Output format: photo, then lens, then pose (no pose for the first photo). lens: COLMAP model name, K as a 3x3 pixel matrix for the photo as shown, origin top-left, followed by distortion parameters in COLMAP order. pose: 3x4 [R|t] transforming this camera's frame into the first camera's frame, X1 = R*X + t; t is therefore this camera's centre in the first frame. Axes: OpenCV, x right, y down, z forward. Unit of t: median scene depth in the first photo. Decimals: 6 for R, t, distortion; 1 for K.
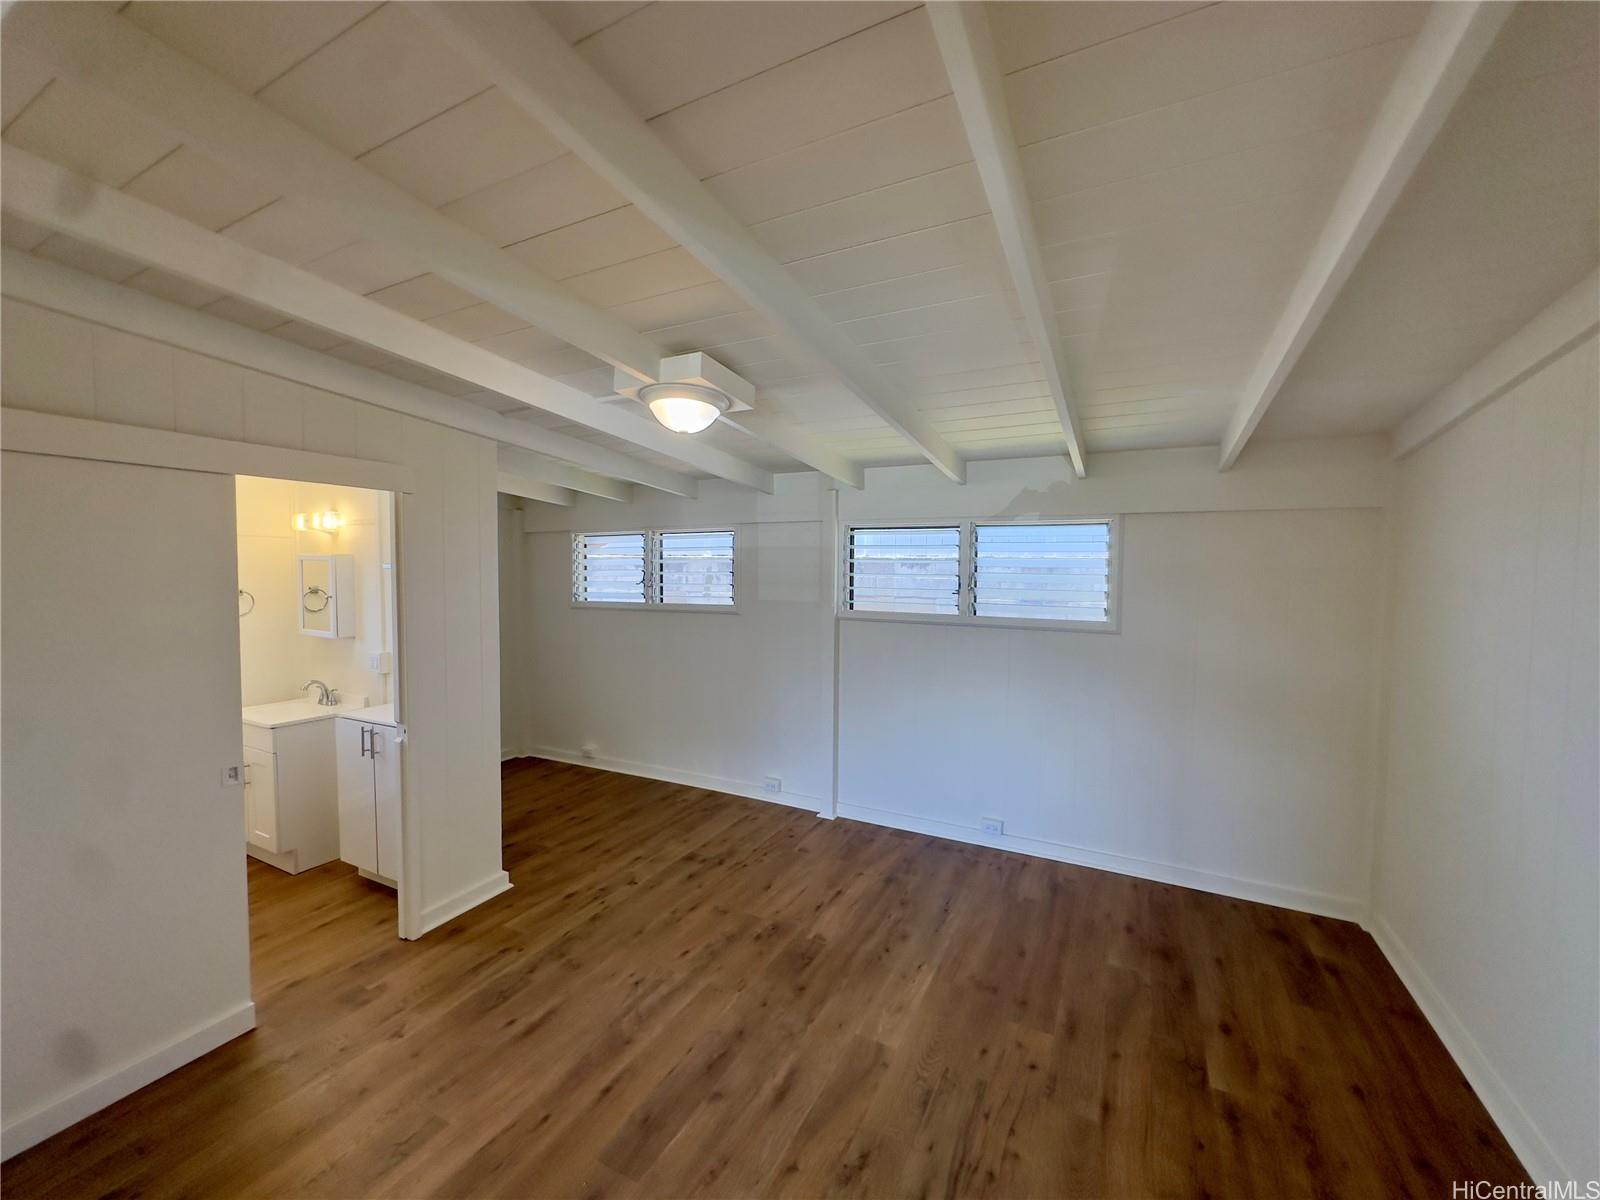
lens RADIAL K [[637.7, 0, 804.6], [0, 637.7, 599.5], [0, 0, 1]] dist [-0.007089, 0.000721]
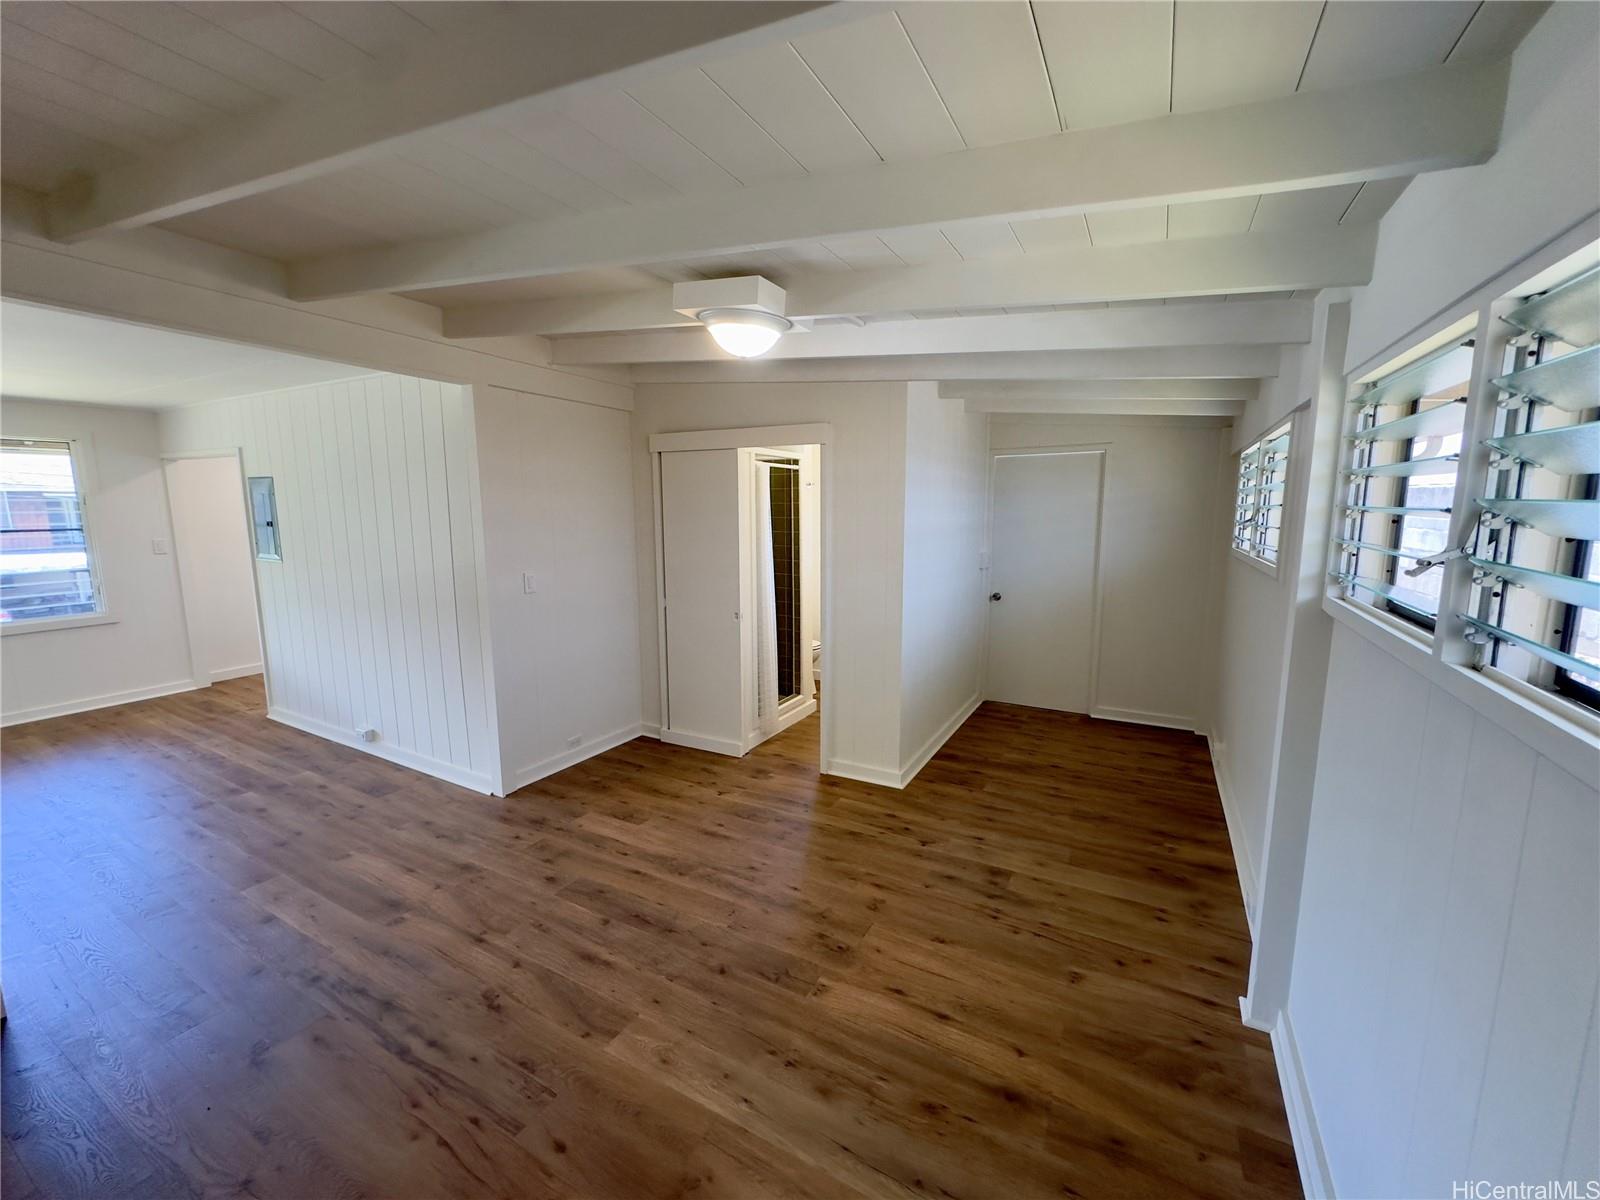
lens RADIAL K [[637.7, 0, 804.6], [0, 637.7, 599.5], [0, 0, 1]] dist [-0.007089, 0.000721]
pose [[-0.025379, 0.142407, -0.989483, 0.679522], [-0.049987, 0.988383, 0.143531, -0.032599], [0.998427, 0.053104, -0.017966, 0.934759]]
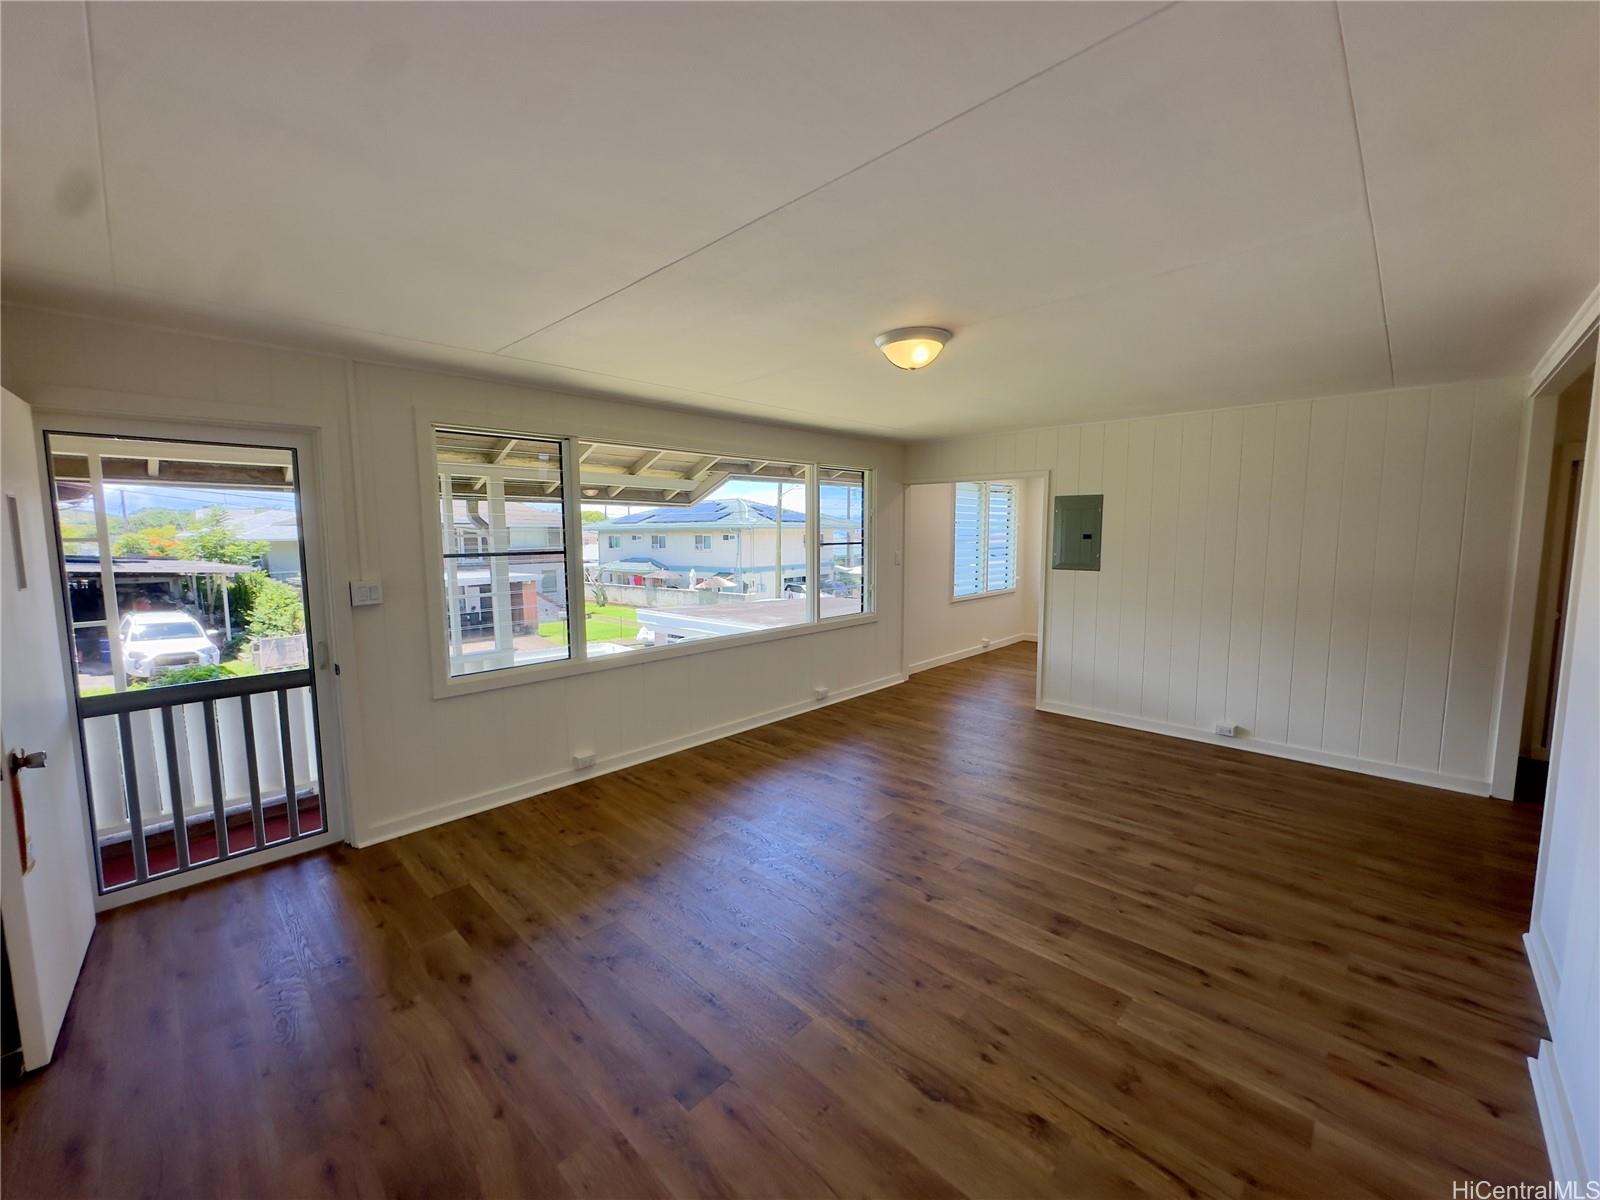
lens RADIAL K [[637.7, 0, 804.6], [0, 637.7, 599.5], [0, 0, 1]] dist [-0.007089, 0.000721]
pose [[-0.281889, 0.095869, -0.954645, 1.065486], [-0.045141, 0.992568, 0.113006, 0.082022], [0.958384, 0.074949, -0.275467, -0.658331]]
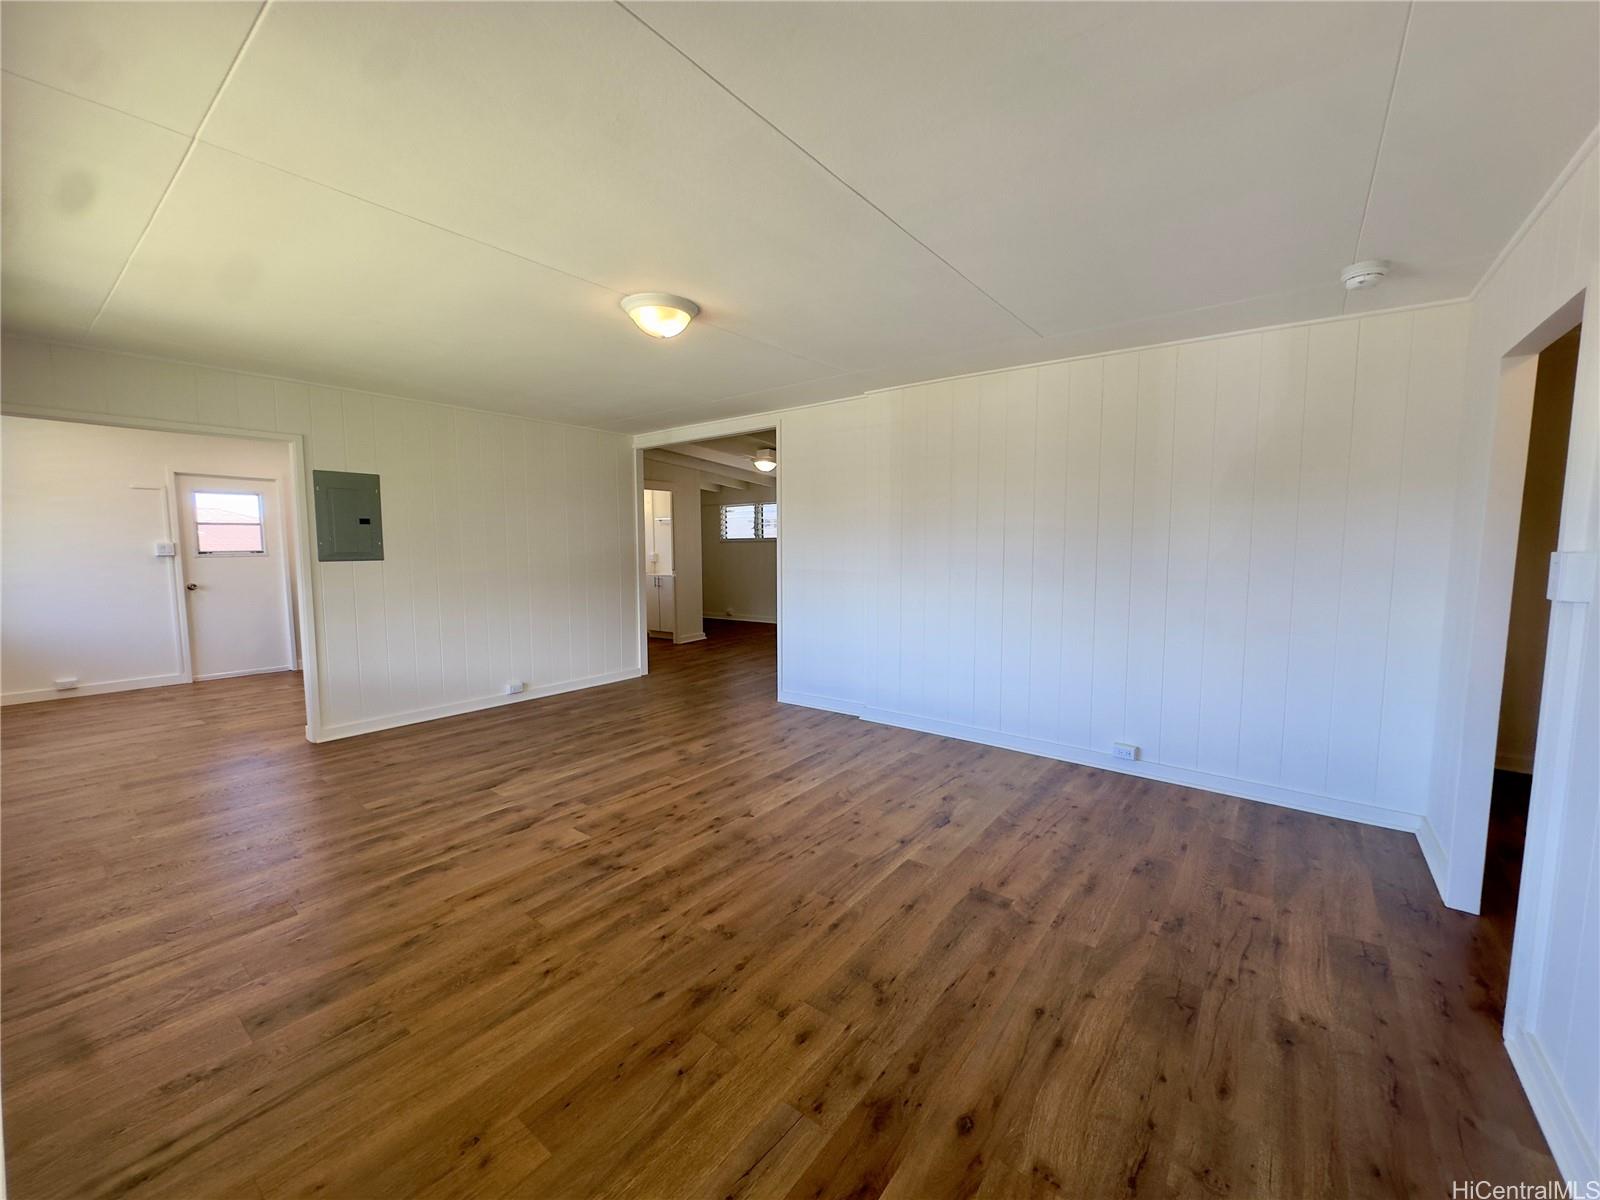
lens RADIAL K [[637.7, 0, 804.6], [0, 637.7, 599.5], [0, 0, 1]] dist [-0.007089, 0.000721]
pose [[0.984831, 0.004896, -0.173448, 0.456387], [0.002268, 0.999153, 0.041078, 0.199414], [0.173502, -0.040848, 0.983986, -1.726006]]
